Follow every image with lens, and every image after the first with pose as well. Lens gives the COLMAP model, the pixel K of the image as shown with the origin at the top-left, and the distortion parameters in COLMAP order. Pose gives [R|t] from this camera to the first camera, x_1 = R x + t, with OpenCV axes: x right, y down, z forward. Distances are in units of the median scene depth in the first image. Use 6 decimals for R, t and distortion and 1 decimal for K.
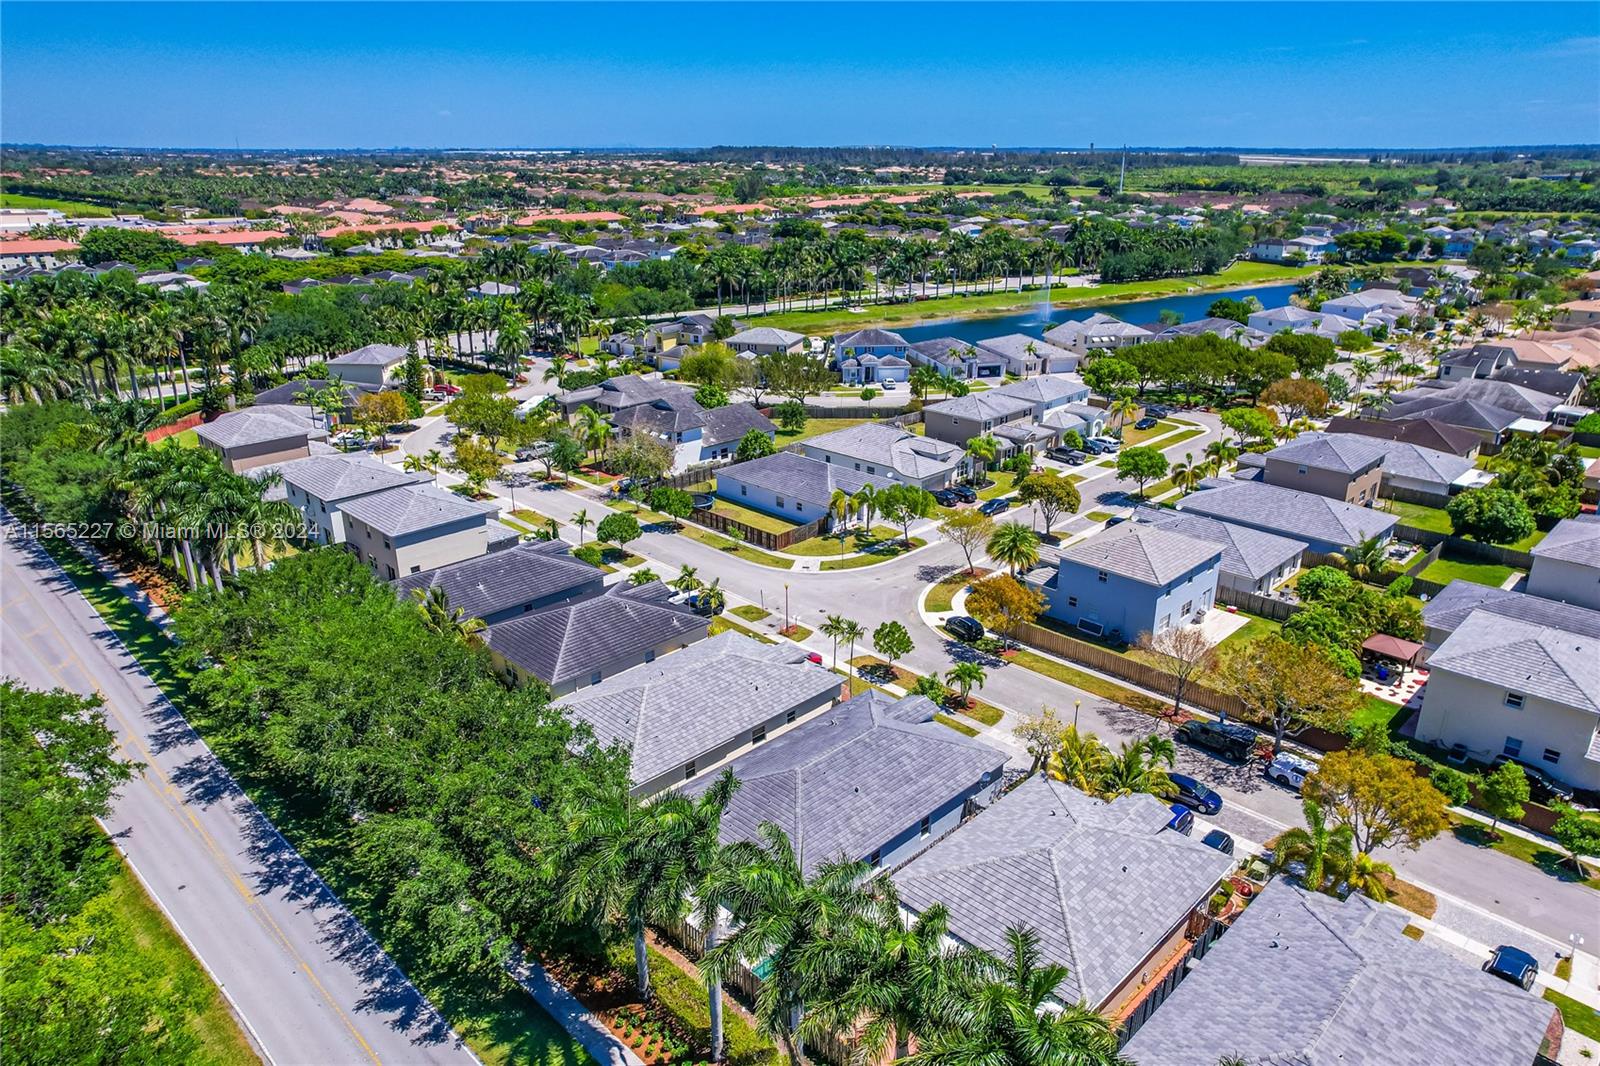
lens RADIAL K [[1022.9, 0, 801.7], [0, 1022.9, 529.5], [0, 0, 1]] dist [-0.025342, 0.007235]
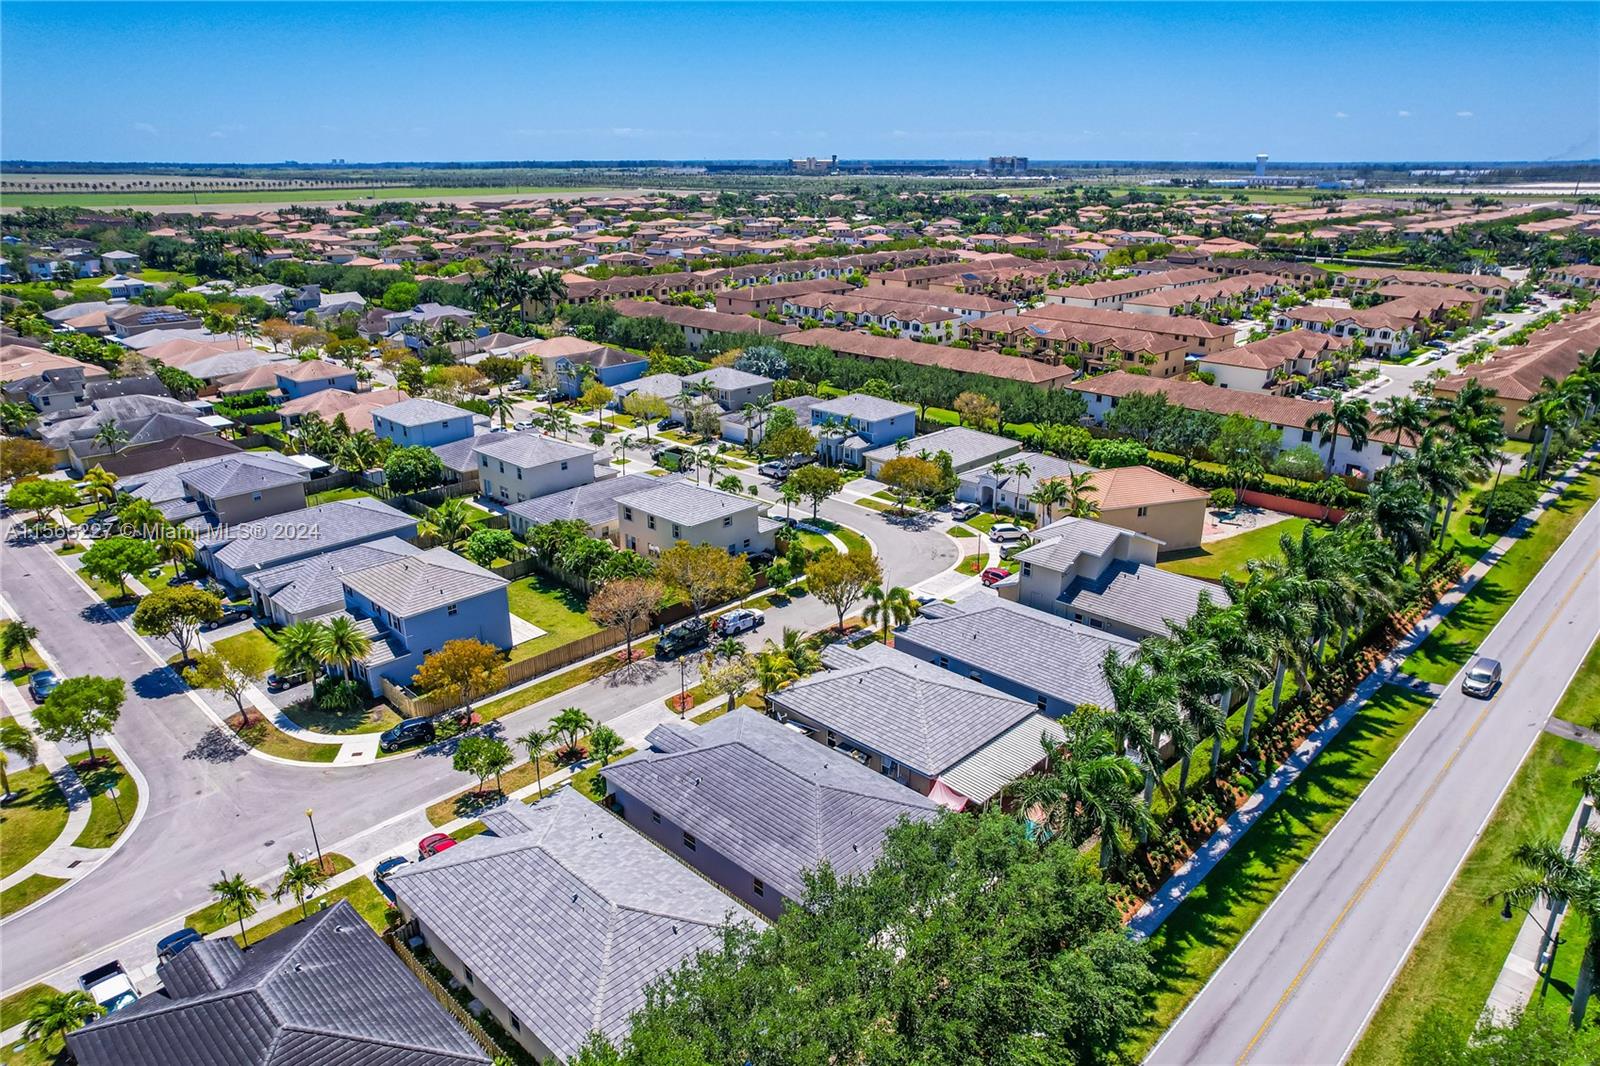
lens RADIAL K [[1022.9, 0, 800.6], [0, 1022.9, 538.4], [0, 0, 1]] dist [-0.025342, 0.007235]
pose [[-0.001103, -0.342172, 0.939637, -0.501944], [0.351056, 0.879701, 0.320758, -0.176342], [-0.936354, 0.330219, 0.119152, 0.477634]]
